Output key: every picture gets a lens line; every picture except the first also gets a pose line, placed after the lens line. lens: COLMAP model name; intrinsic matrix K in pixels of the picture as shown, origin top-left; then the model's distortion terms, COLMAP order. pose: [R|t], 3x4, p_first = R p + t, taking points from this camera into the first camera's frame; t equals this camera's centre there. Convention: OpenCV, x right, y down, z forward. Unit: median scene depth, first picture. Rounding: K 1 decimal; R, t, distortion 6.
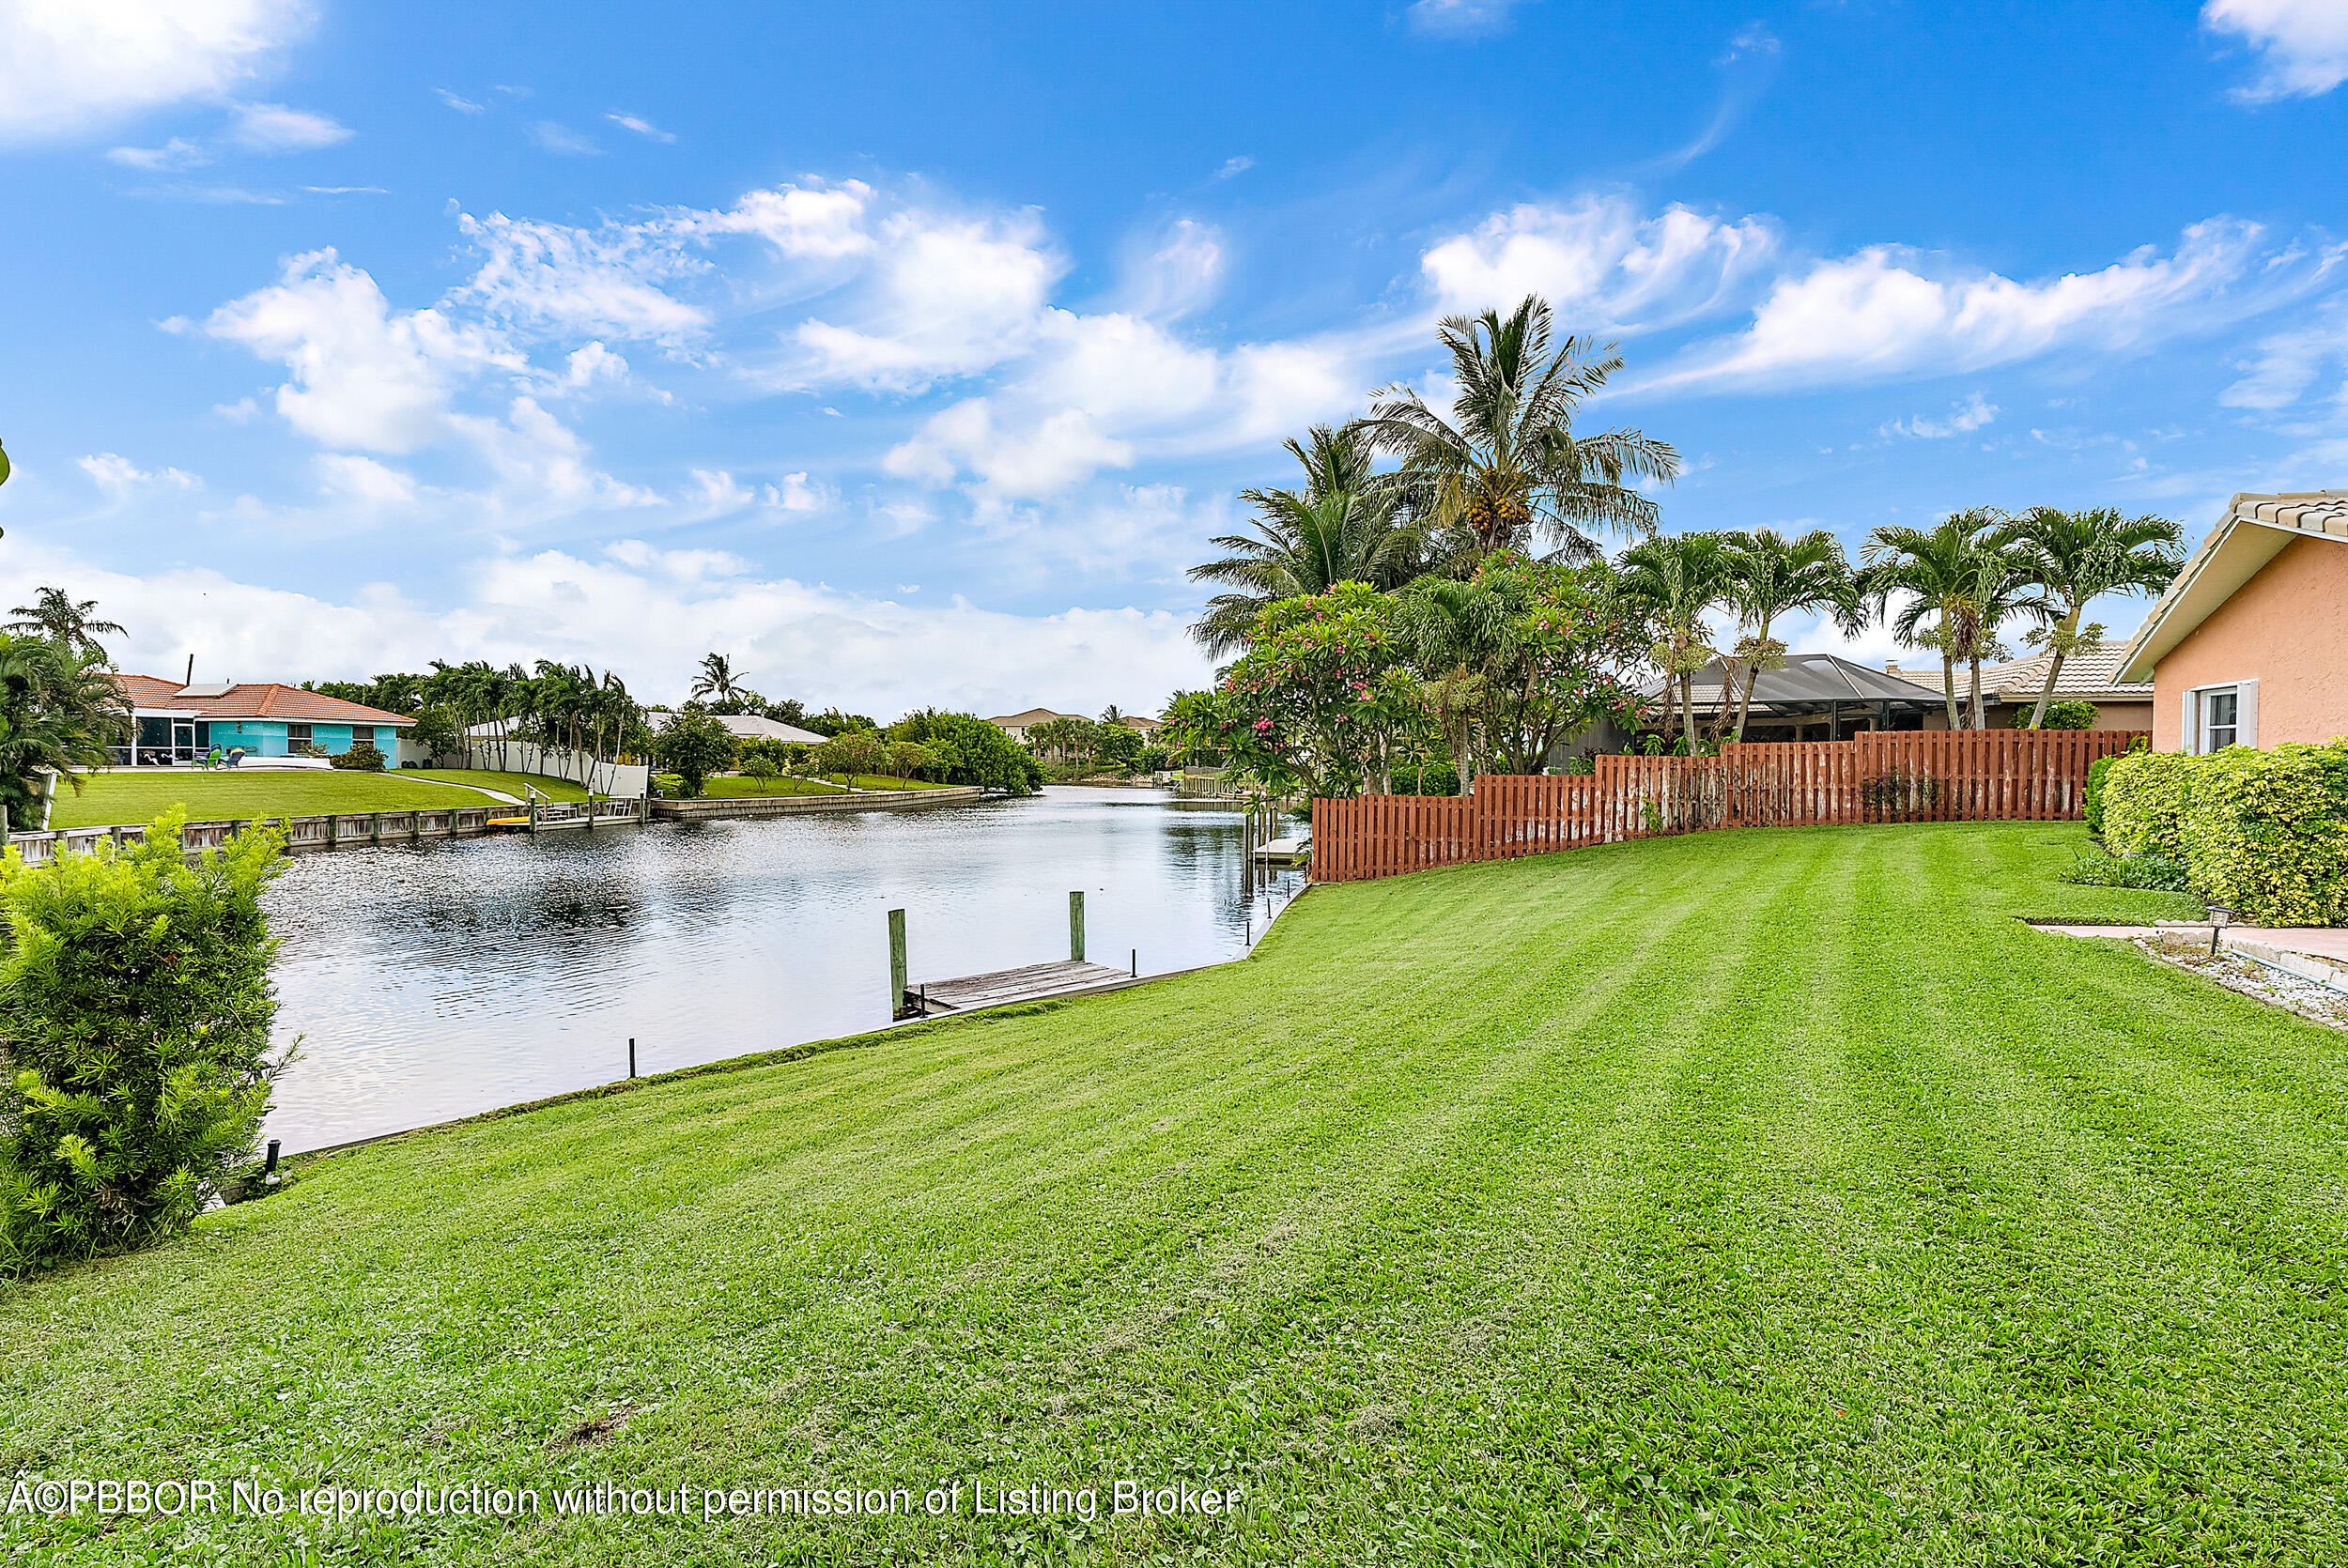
lens RADIAL K [[1060.8, 0, 1170.9], [0, 1060.8, 754.5], [0, 0, 1]] dist [-0.001099, -0.000249]
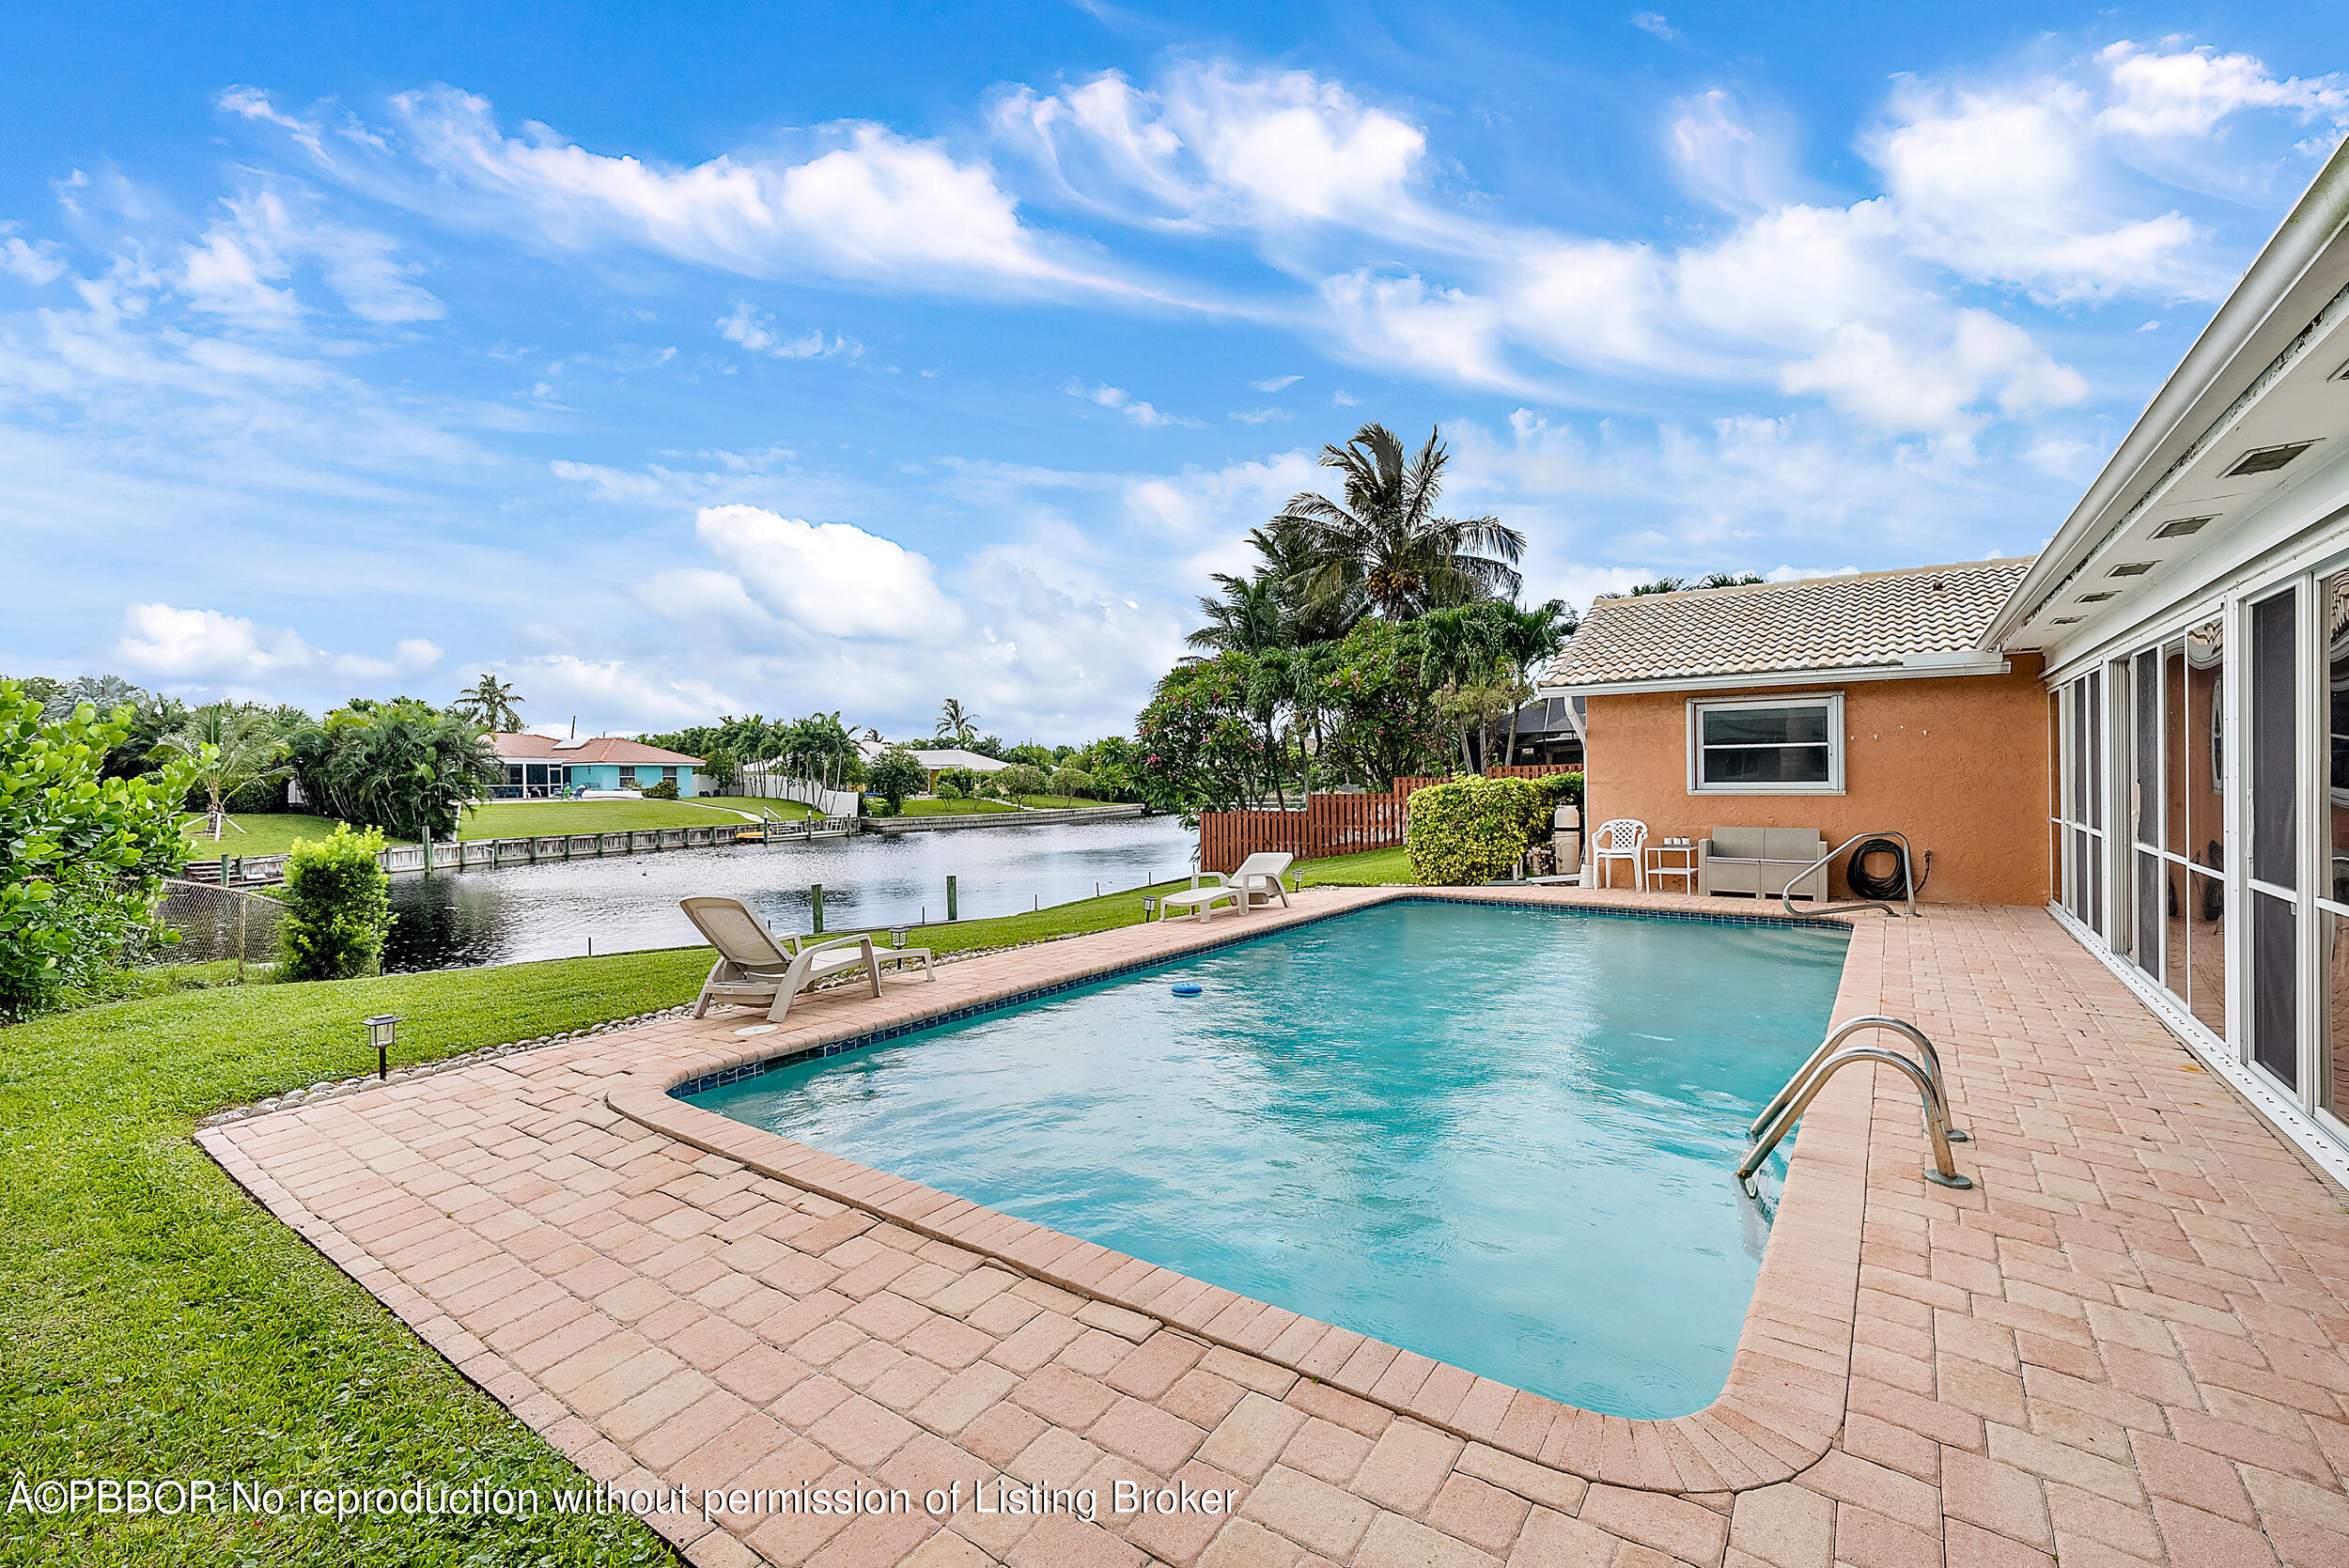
lens RADIAL K [[963.0, 0, 1174.5], [0, 963.0, 784.0], [0, 0, 1]] dist [0.000099, -0.000085]
pose [[0.976668, -0.016939, -0.214087, 0.147243], [0.019340, 0.999771, 0.009125, -0.002993], [0.213883, -0.013052, 0.976772, -0.084255]]
